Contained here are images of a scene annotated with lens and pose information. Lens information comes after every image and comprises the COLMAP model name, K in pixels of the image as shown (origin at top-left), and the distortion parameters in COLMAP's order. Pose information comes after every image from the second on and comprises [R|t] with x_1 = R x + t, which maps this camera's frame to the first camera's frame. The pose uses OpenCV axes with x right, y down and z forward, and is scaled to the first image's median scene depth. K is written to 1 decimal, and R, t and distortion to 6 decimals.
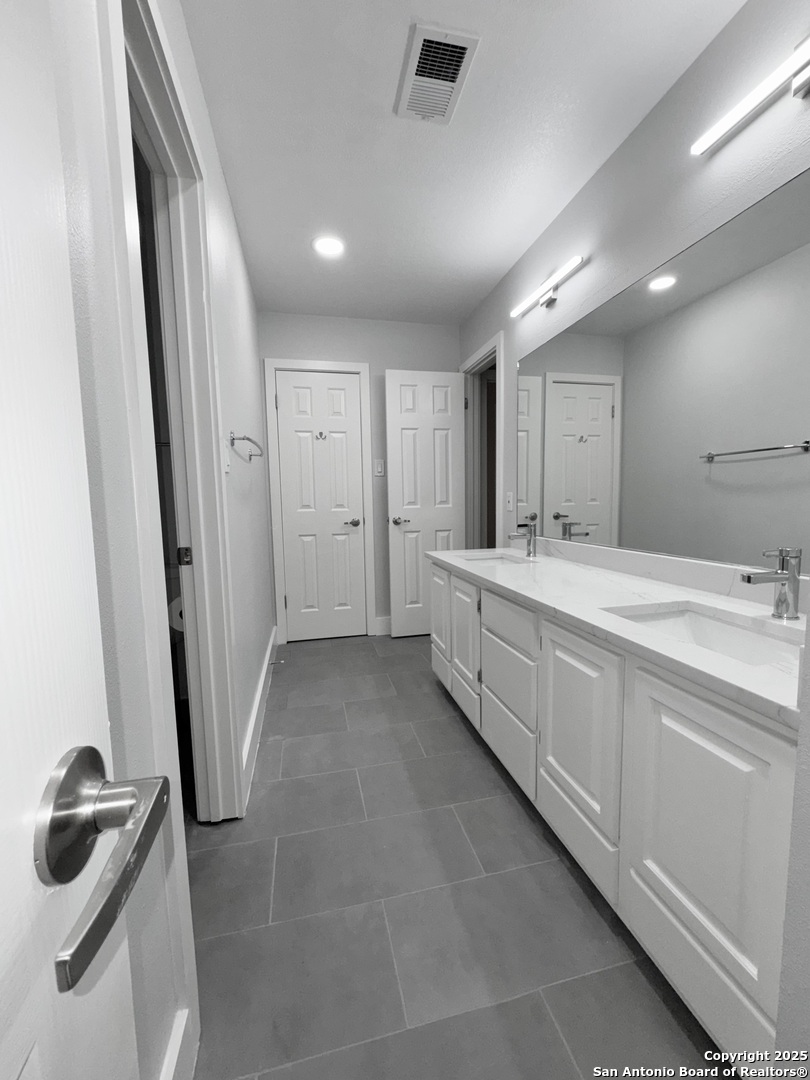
lens RADIAL K [[433.8, 0, 405.1], [0, 433.8, 542.0], [0, 0, 1]] dist [-0.003413, -0.000089]
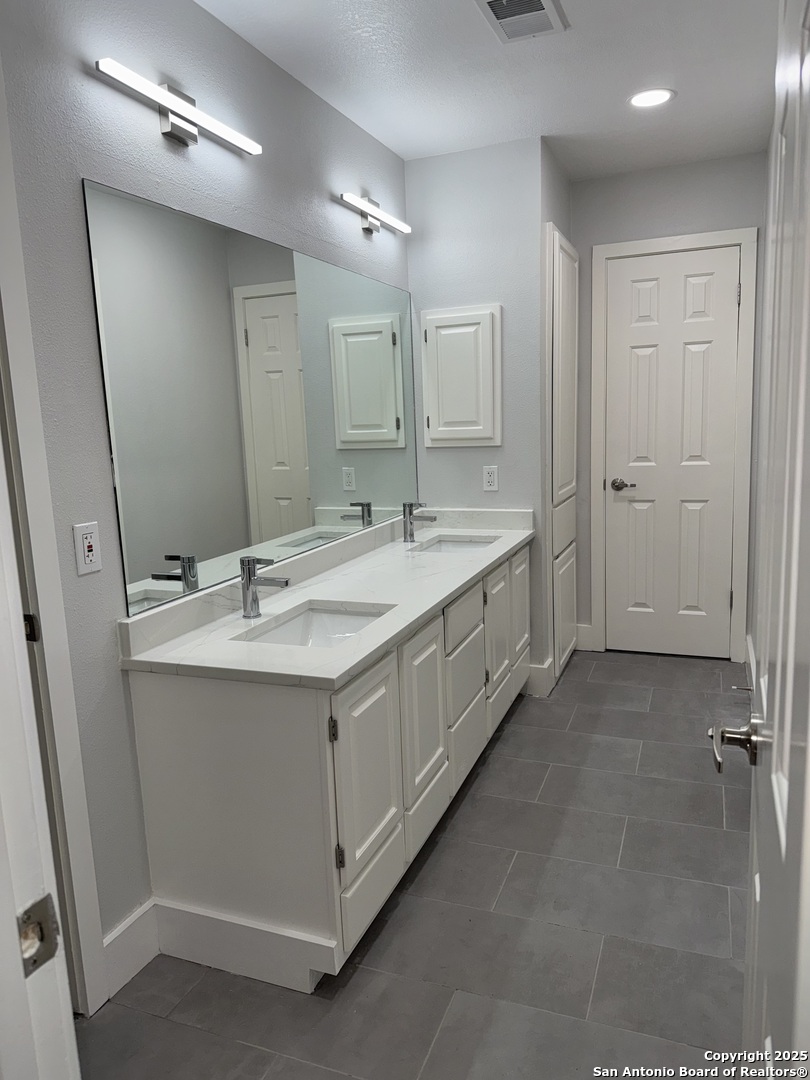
lens RADIAL K [[768.3, 0, 406.7], [0, 768.3, 535.4], [0, 0, 1]] dist [-0.001907, -0.002787]
pose [[-0.821889, -0.046107, 0.567779, -0.506711], [0.114605, 0.962956, 0.244094, -0.342063], [-0.558001, 0.265689, -0.786158, 1.992655]]
